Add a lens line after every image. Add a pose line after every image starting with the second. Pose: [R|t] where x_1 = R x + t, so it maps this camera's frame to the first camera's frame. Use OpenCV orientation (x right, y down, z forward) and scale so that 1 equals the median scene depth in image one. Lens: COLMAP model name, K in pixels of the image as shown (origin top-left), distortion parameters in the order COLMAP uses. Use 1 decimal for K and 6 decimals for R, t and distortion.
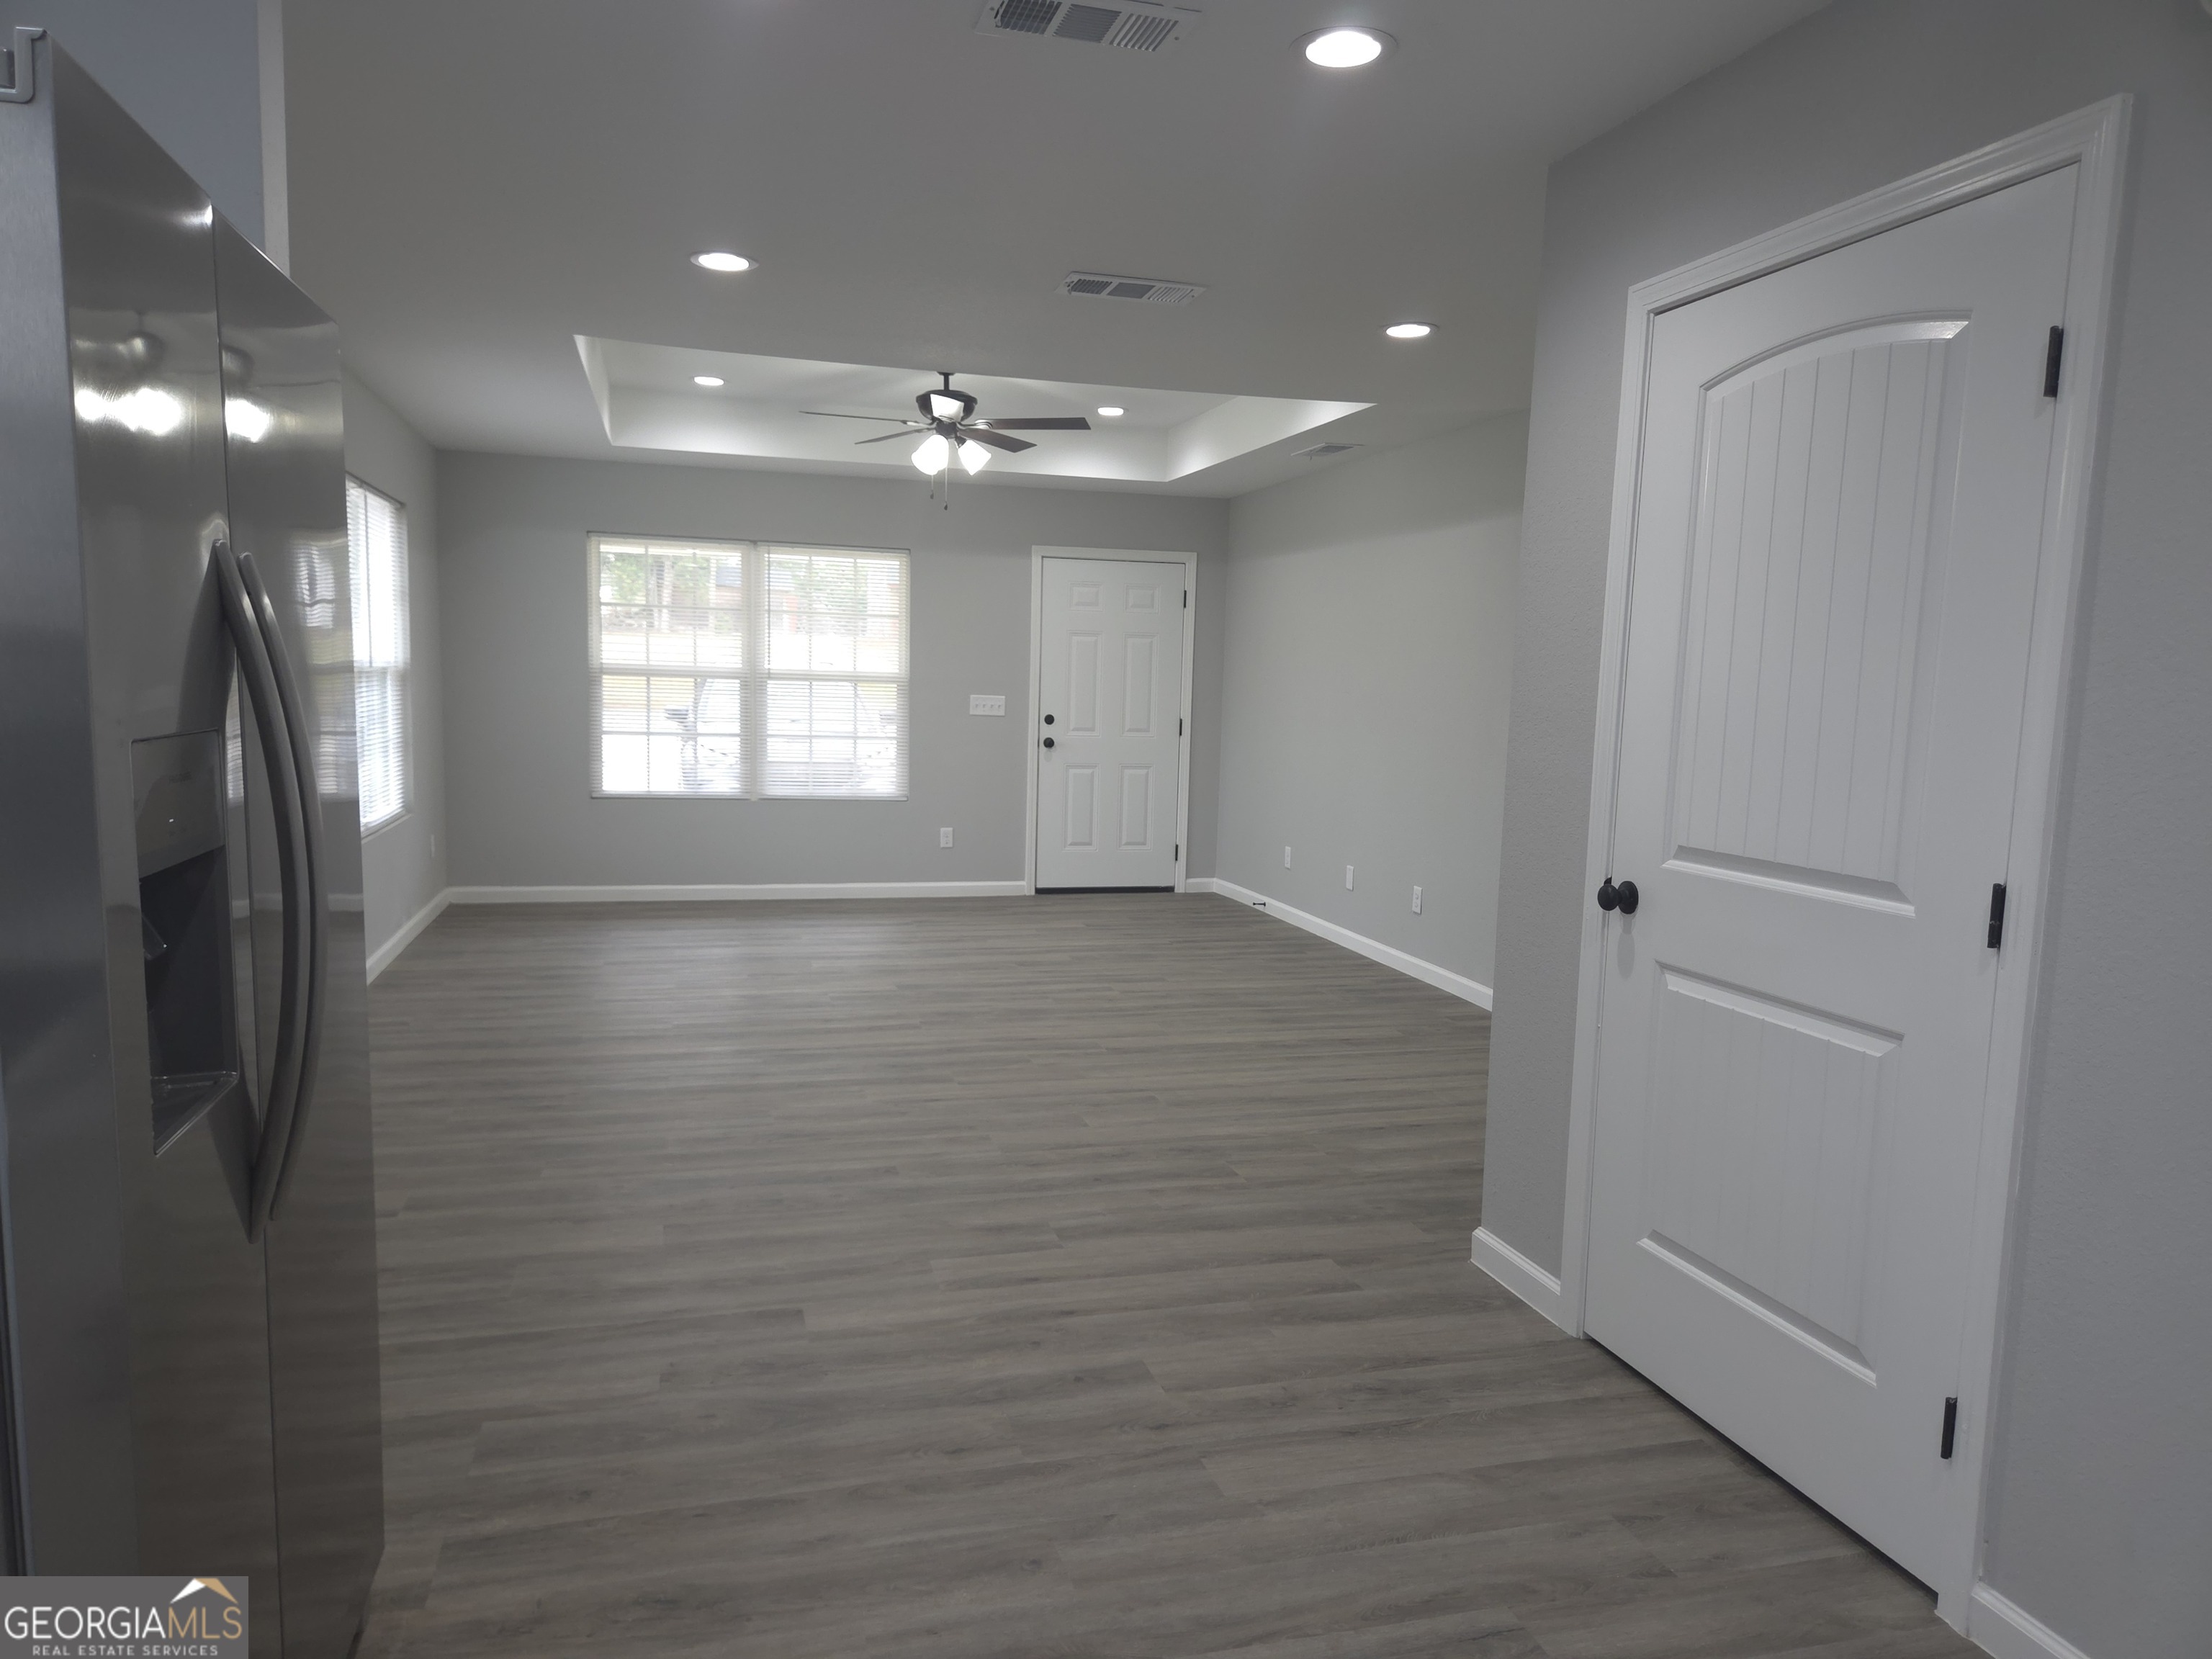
lens RADIAL K [[1483.2, 0, 1103.5], [0, 1483.2, 850.6], [0, 0, 1]] dist [0.070960, -0.066971]
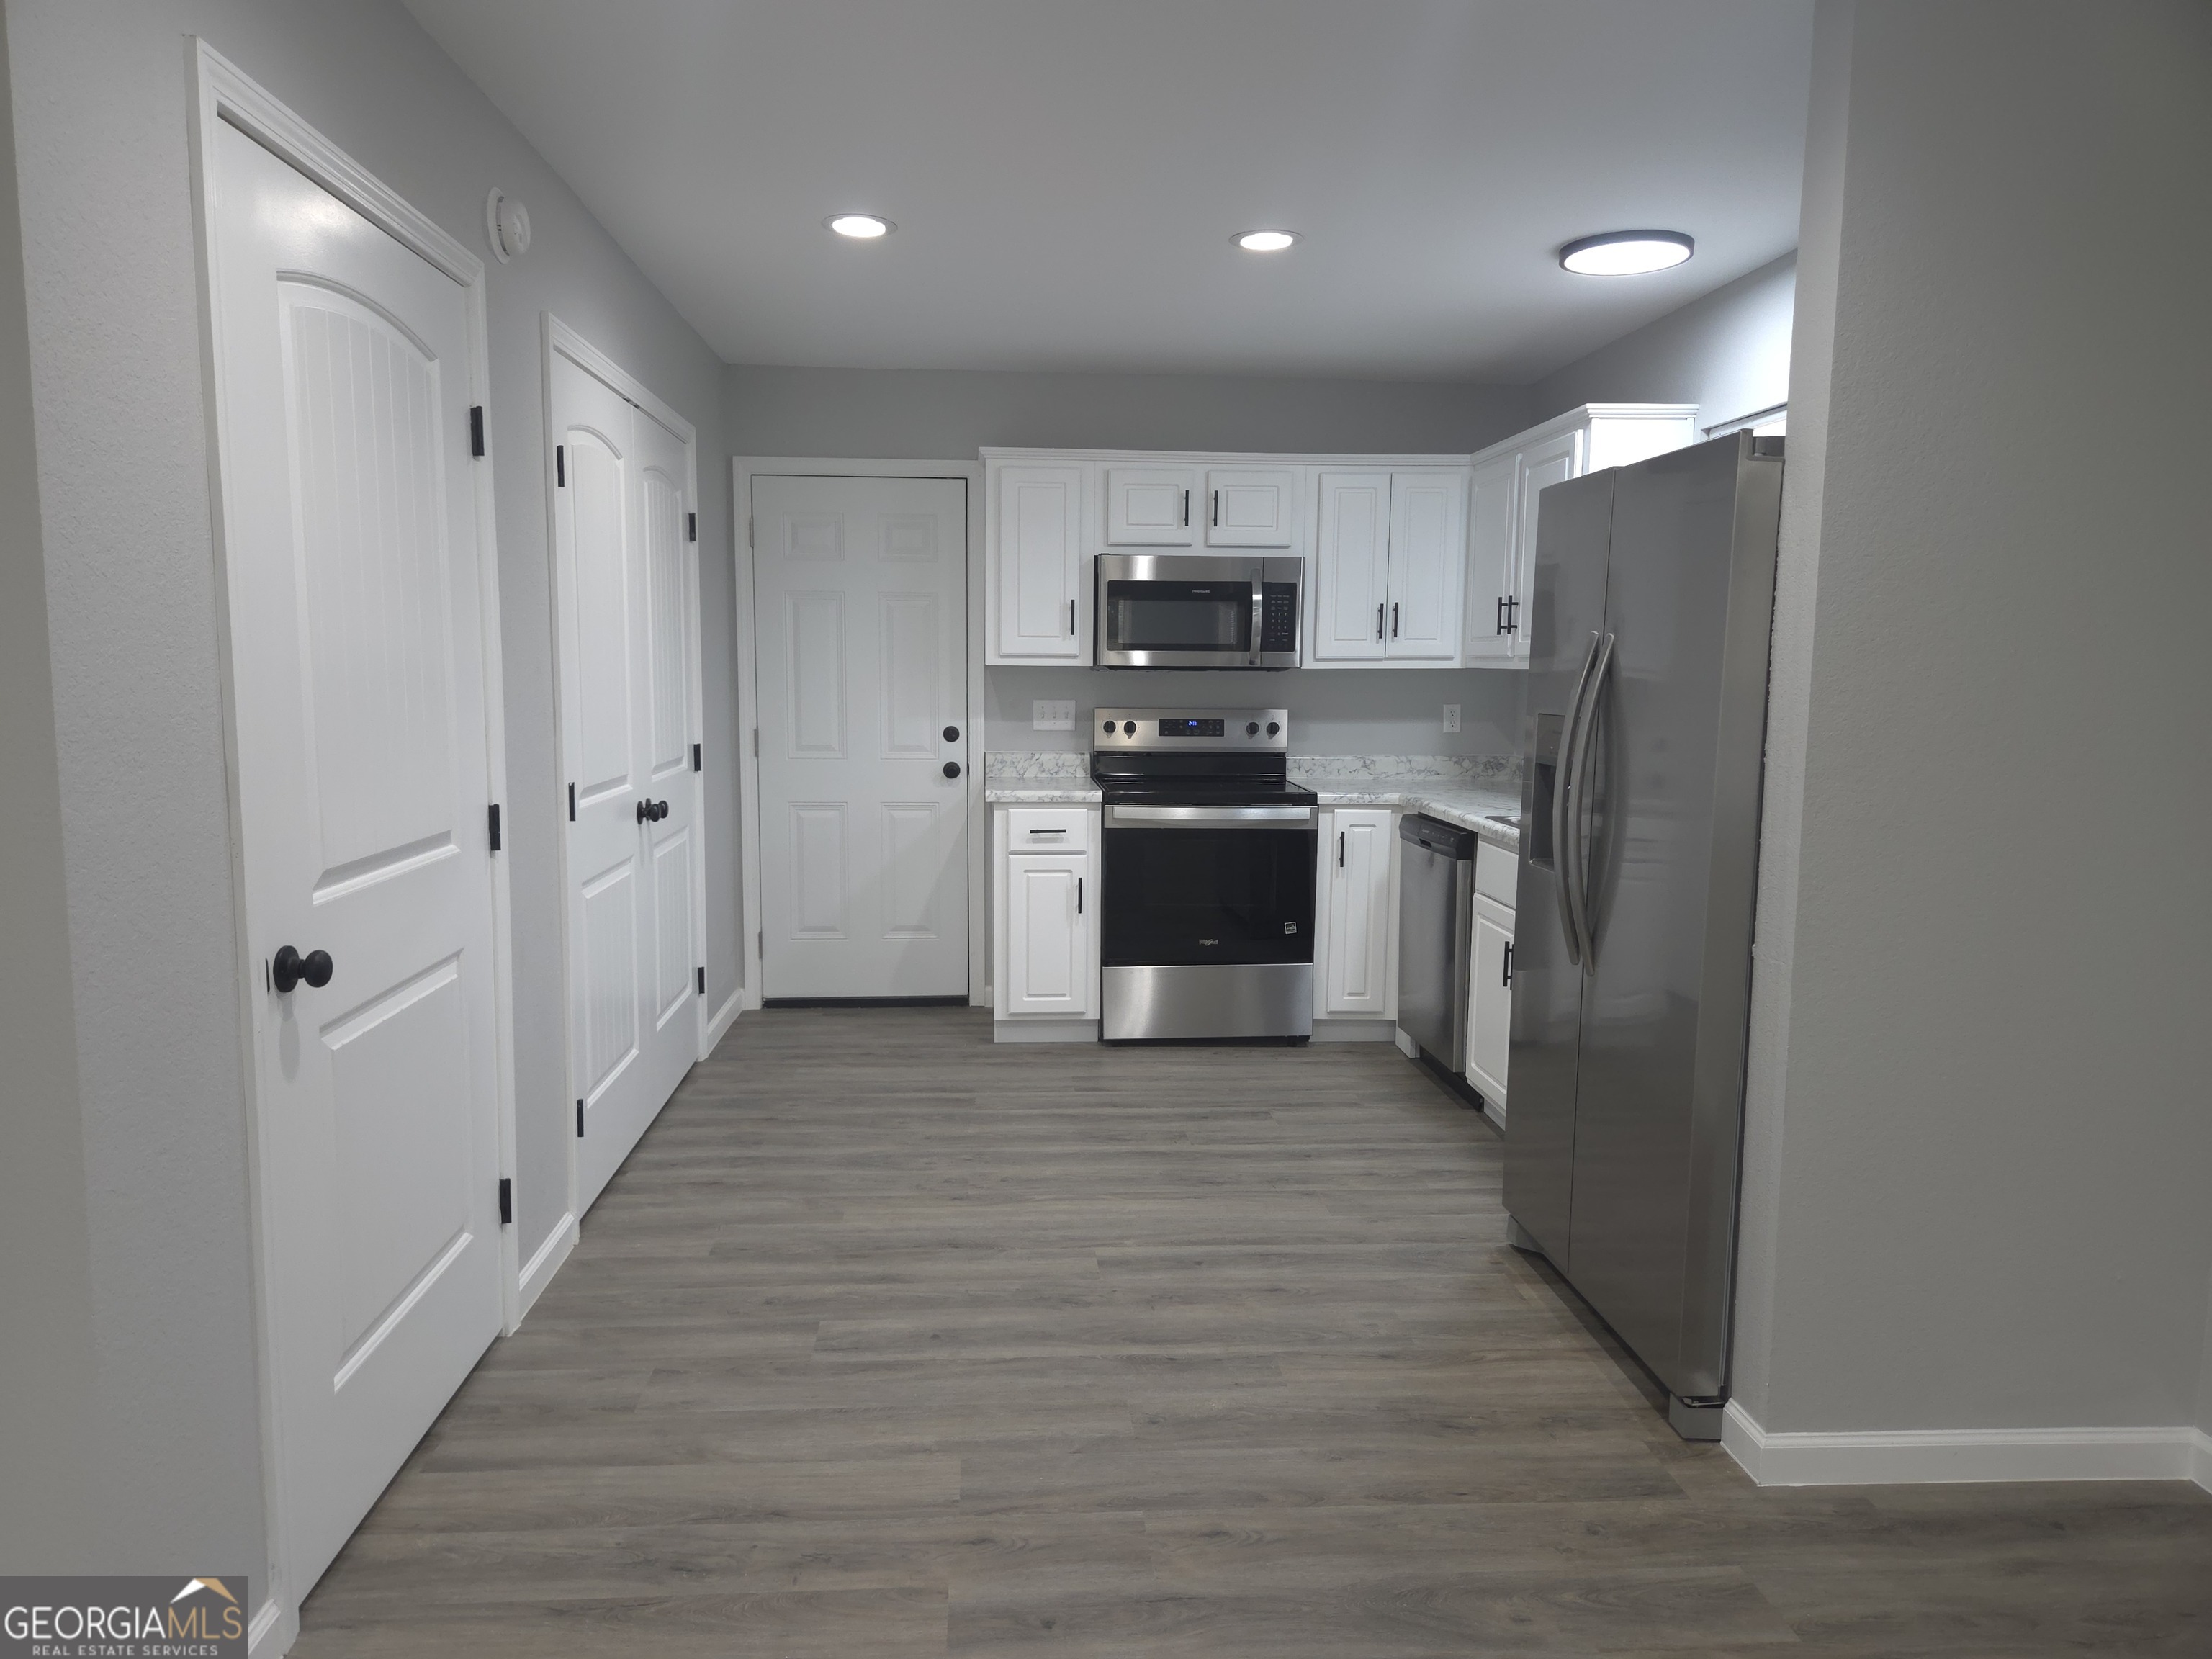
lens RADIAL K [[1481.6, 0, 1084.5], [0, 1481.6, 820.9], [0, 0, 1]] dist [0.071402, -0.069892]
pose [[-0.977715, -0.057513, 0.201907, -0.065716], [-0.010082, 0.973496, 0.228481, -0.084373], [-0.209697, 0.221354, -0.952381, 0.654205]]
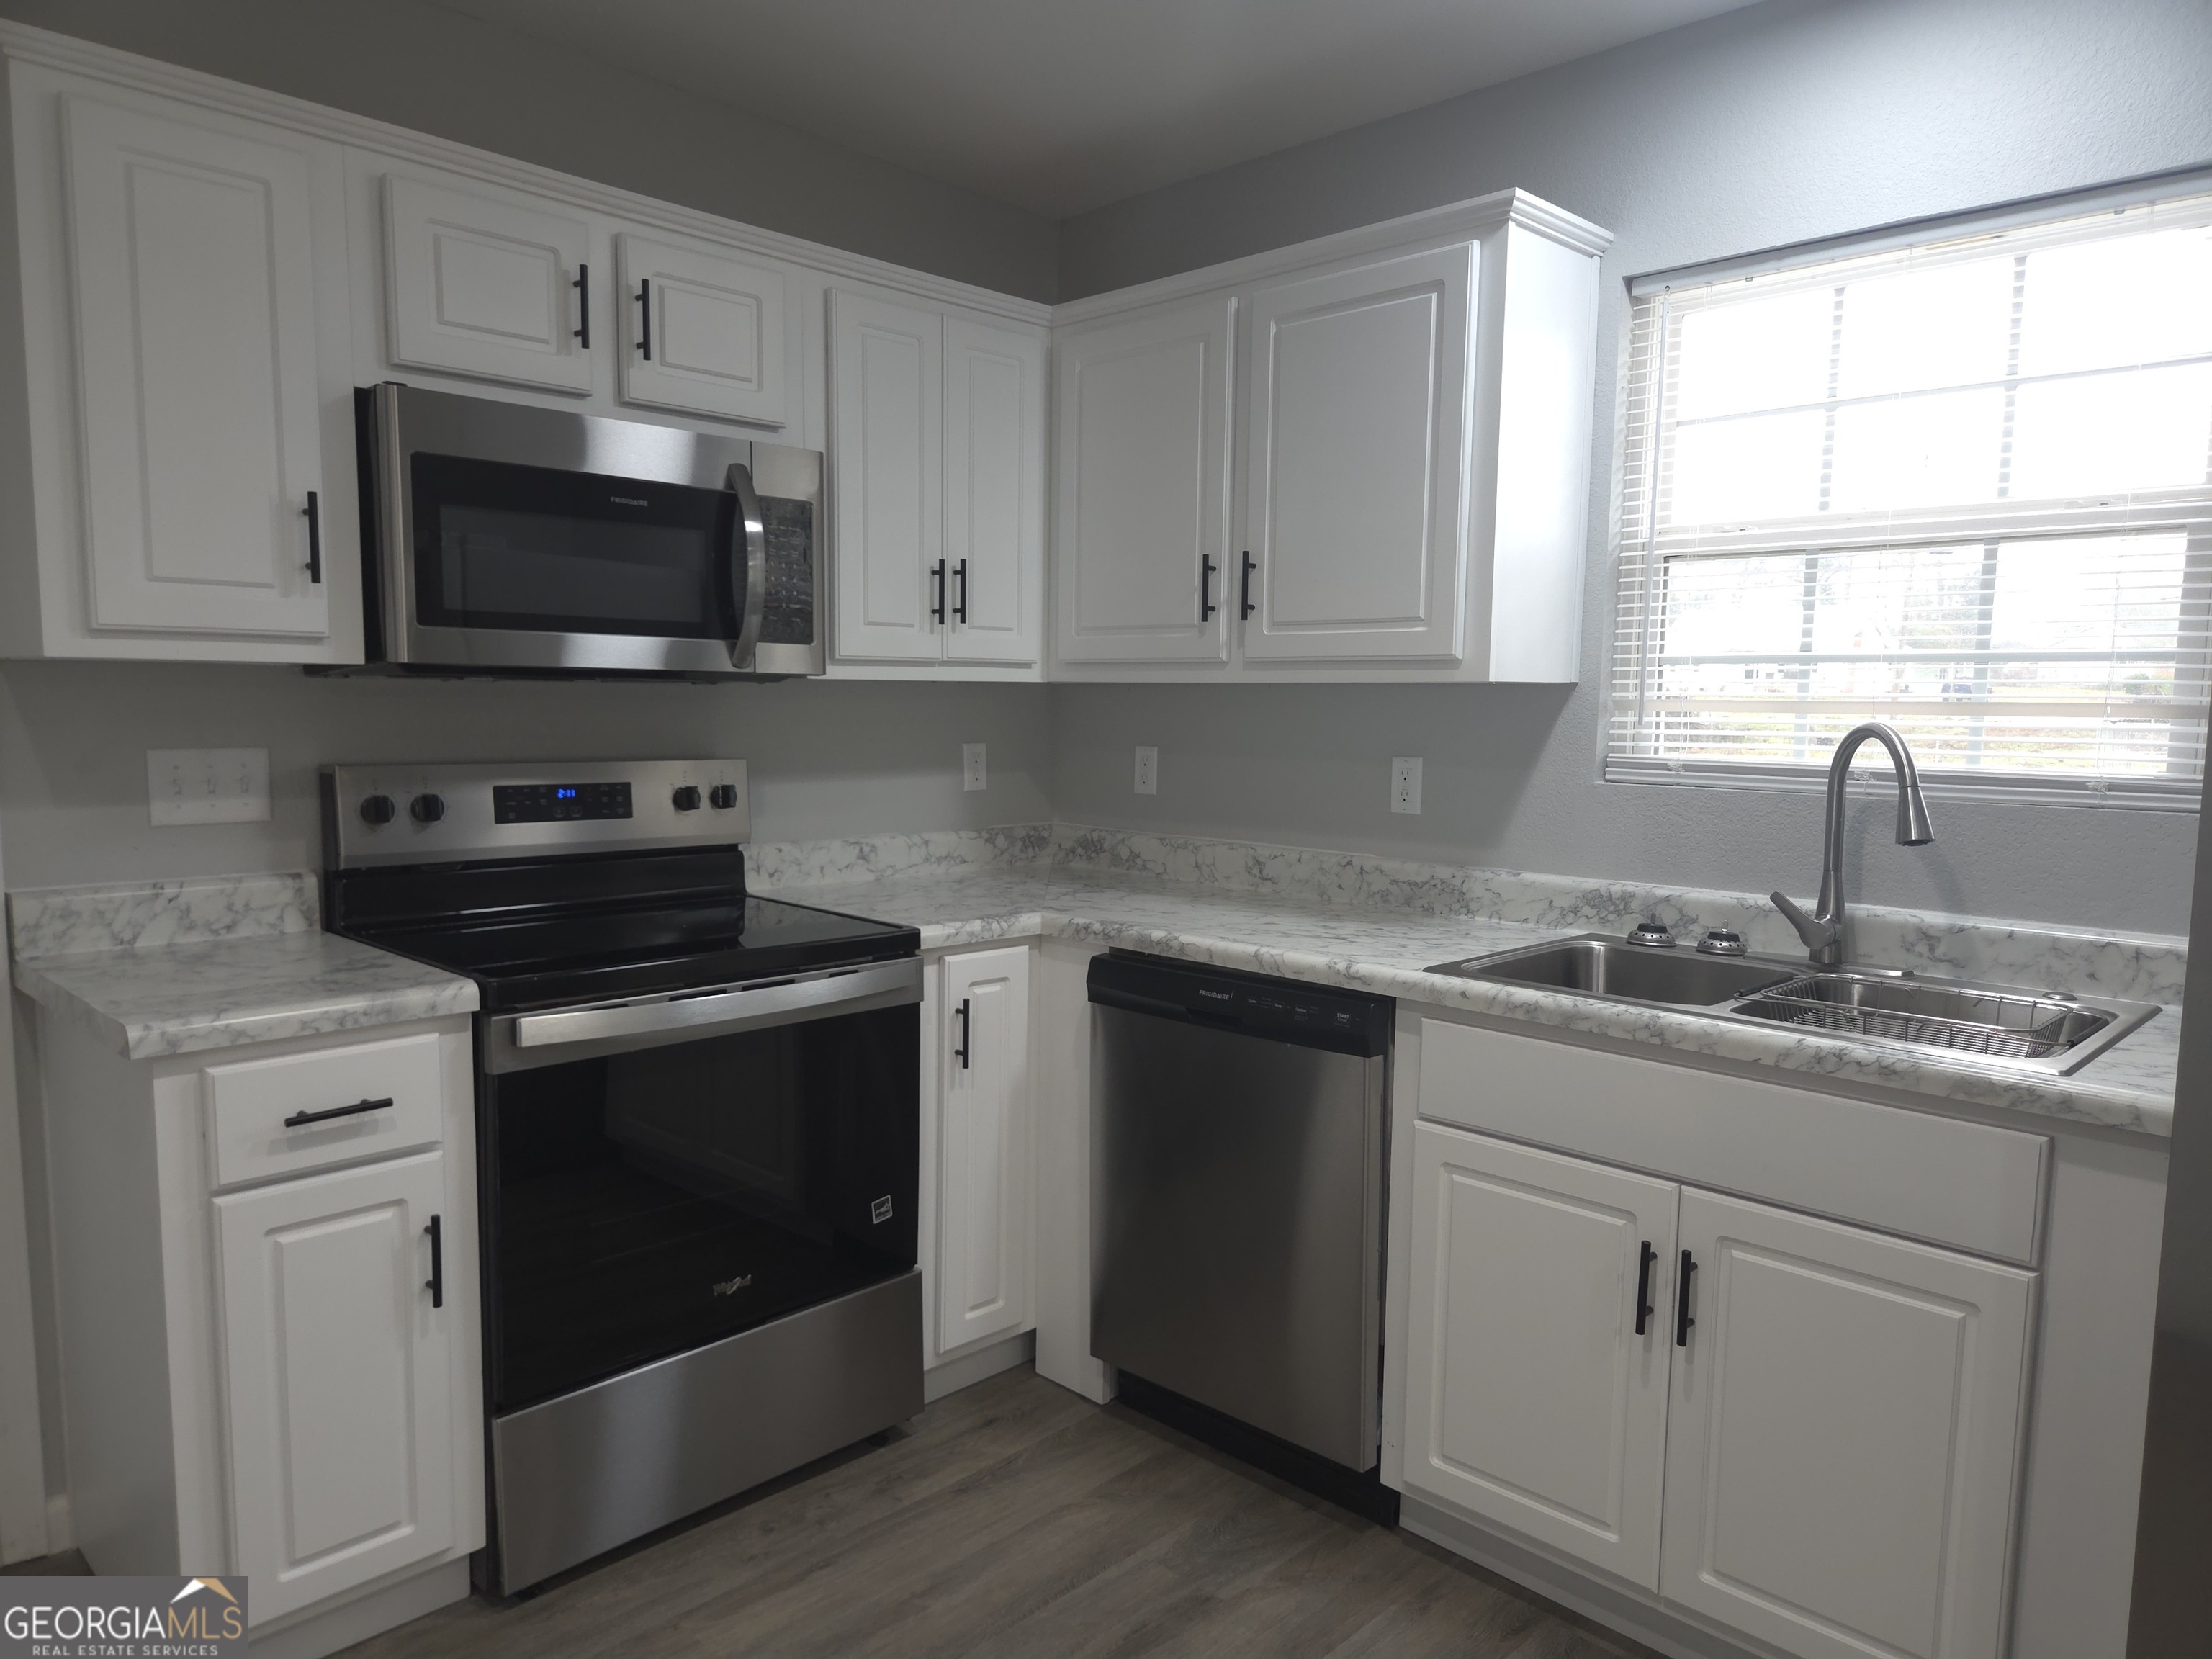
lens RADIAL K [[1483.2, 0, 1103.5], [0, 1483.2, 850.6], [0, 0, 1]] dist [0.070960, -0.066971]
pose [[-0.864587, 0.012441, -0.502329, 0.114552], [-0.097273, 0.976639, 0.191609, -0.024068], [0.492978, 0.214525, -0.843180, 0.252356]]
